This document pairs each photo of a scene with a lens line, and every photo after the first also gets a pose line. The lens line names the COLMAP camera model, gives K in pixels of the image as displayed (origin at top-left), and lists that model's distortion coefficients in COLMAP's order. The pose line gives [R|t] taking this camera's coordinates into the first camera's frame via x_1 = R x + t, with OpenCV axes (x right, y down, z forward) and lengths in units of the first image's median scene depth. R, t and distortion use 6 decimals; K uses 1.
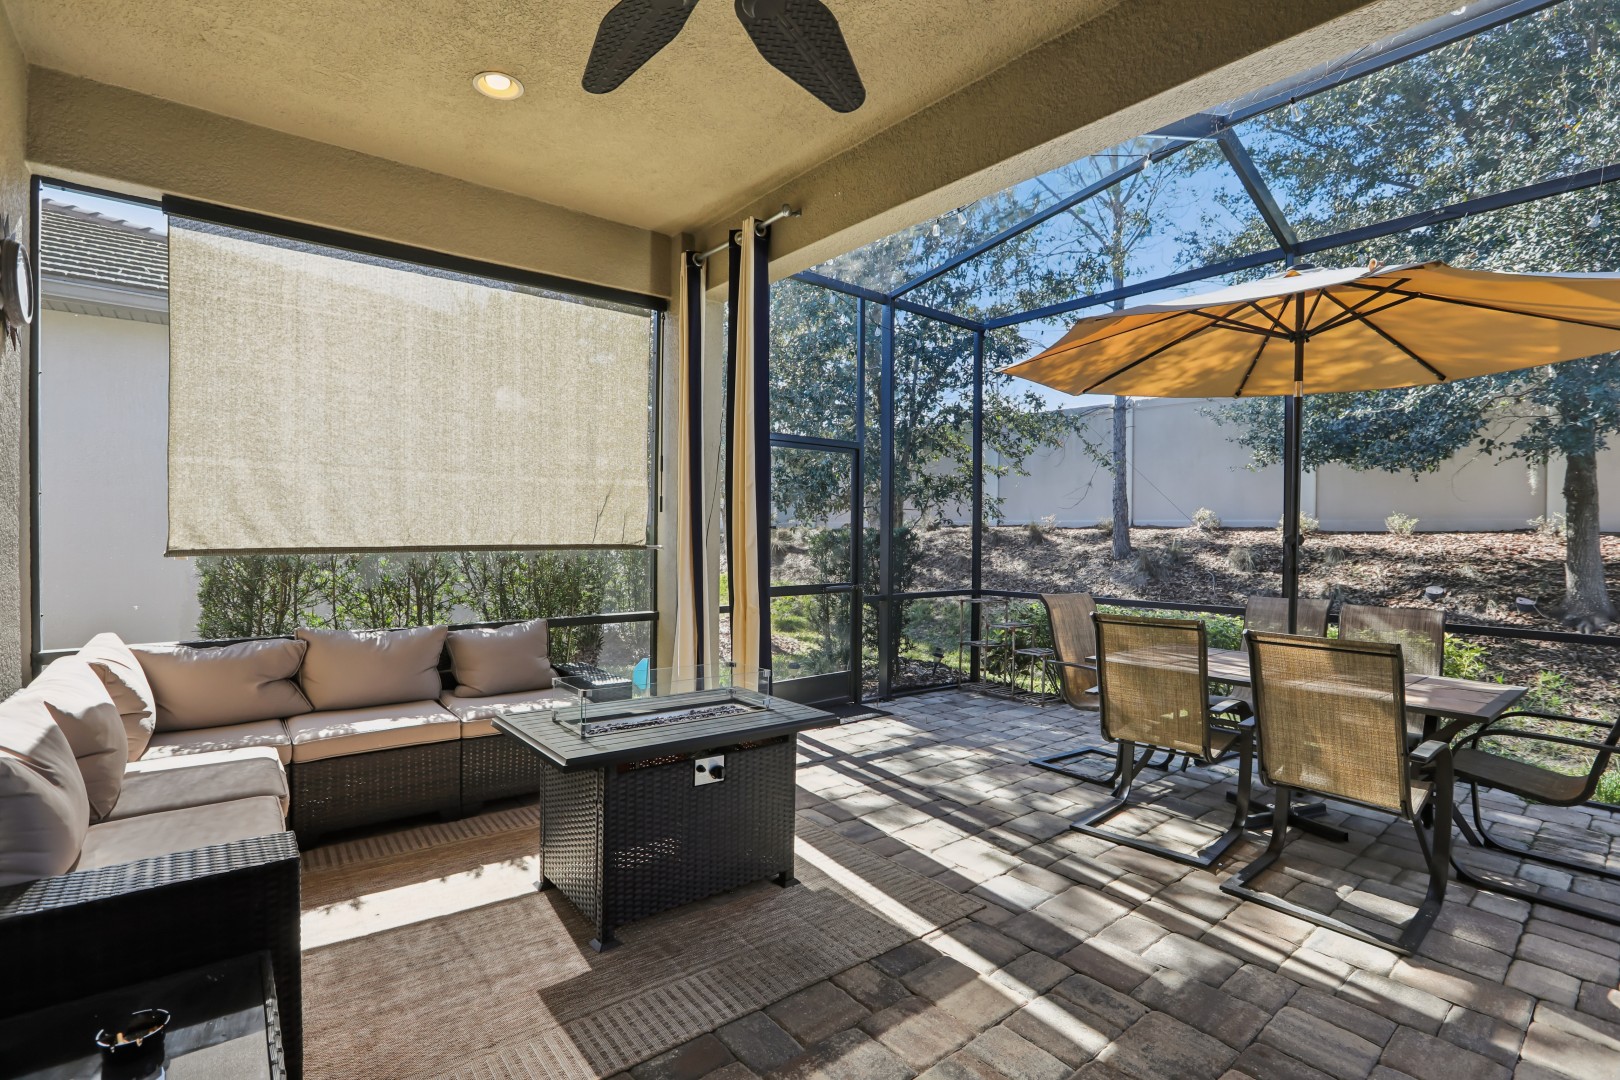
lens RADIAL K [[743.8, 0, 818.5], [0, 743.8, 526.4], [0, 0, 1]] dist [-0.028142, 0.001546]
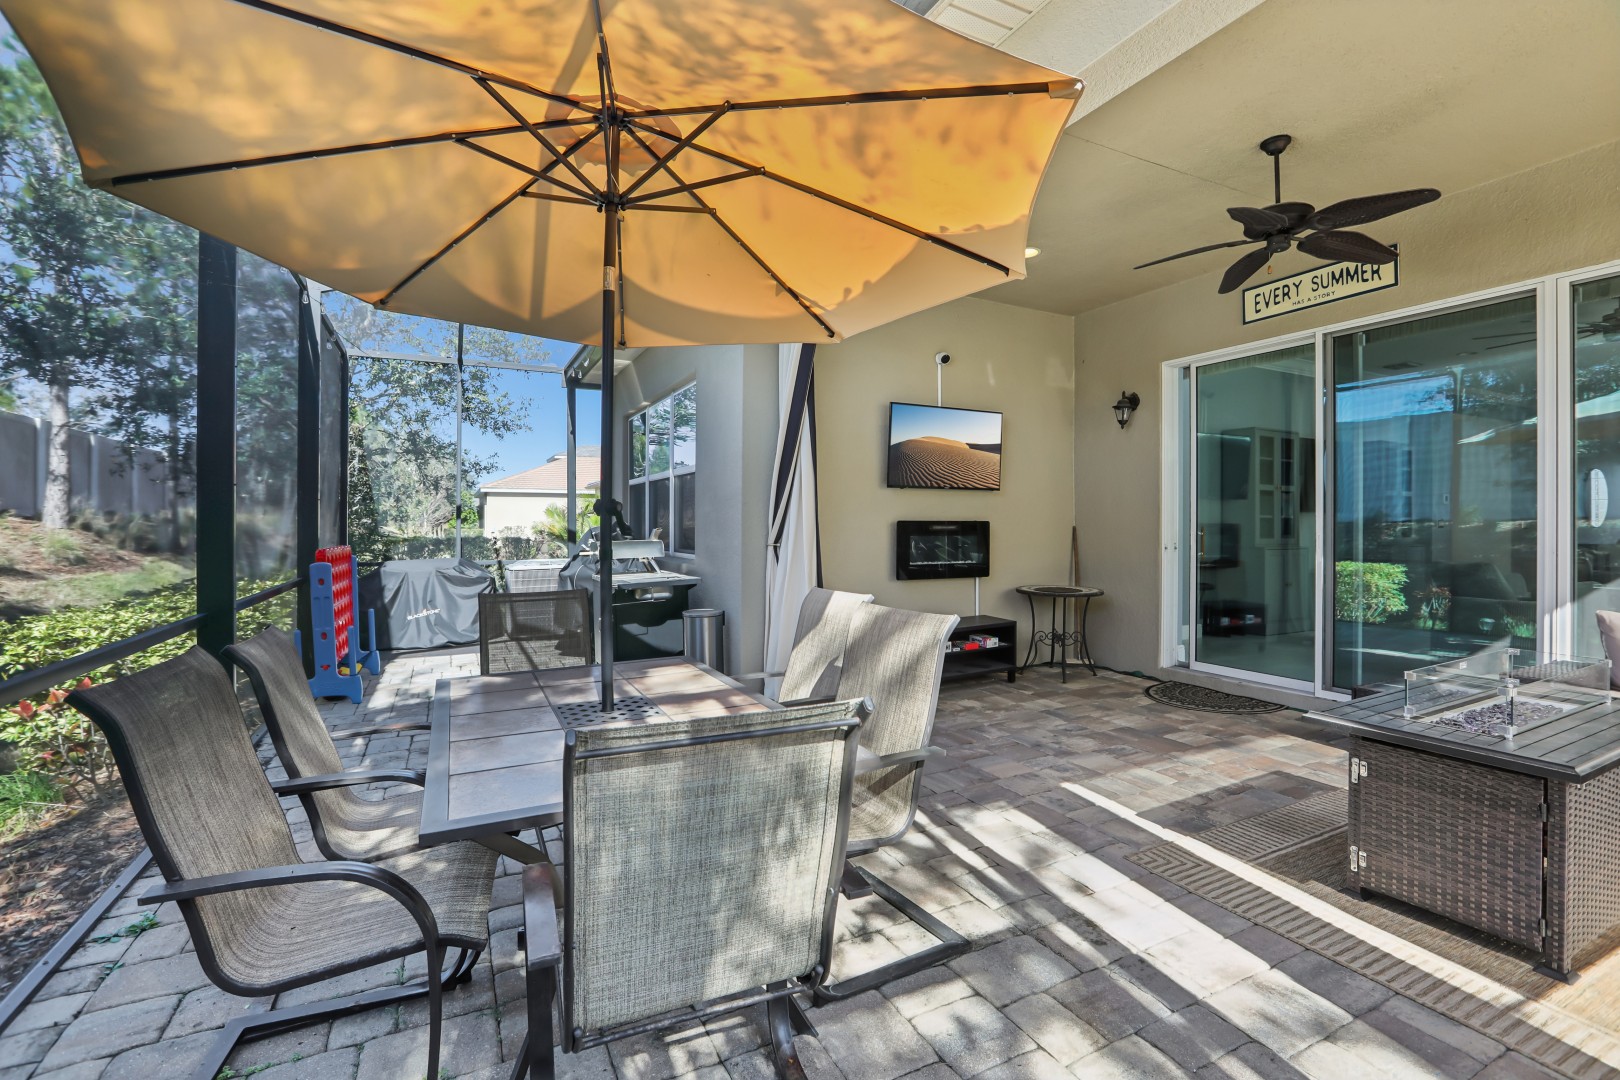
lens RADIAL K [[743.8, 0, 818.5], [0, 743.8, 526.4], [0, 0, 1]] dist [-0.028142, 0.001546]
pose [[-0.973444, -0.009542, 0.228726, 0.381565], [-0.009846, 0.999952, -0.000189, 0.039203], [-0.228713, -0.002436, -0.973491, 1.943376]]
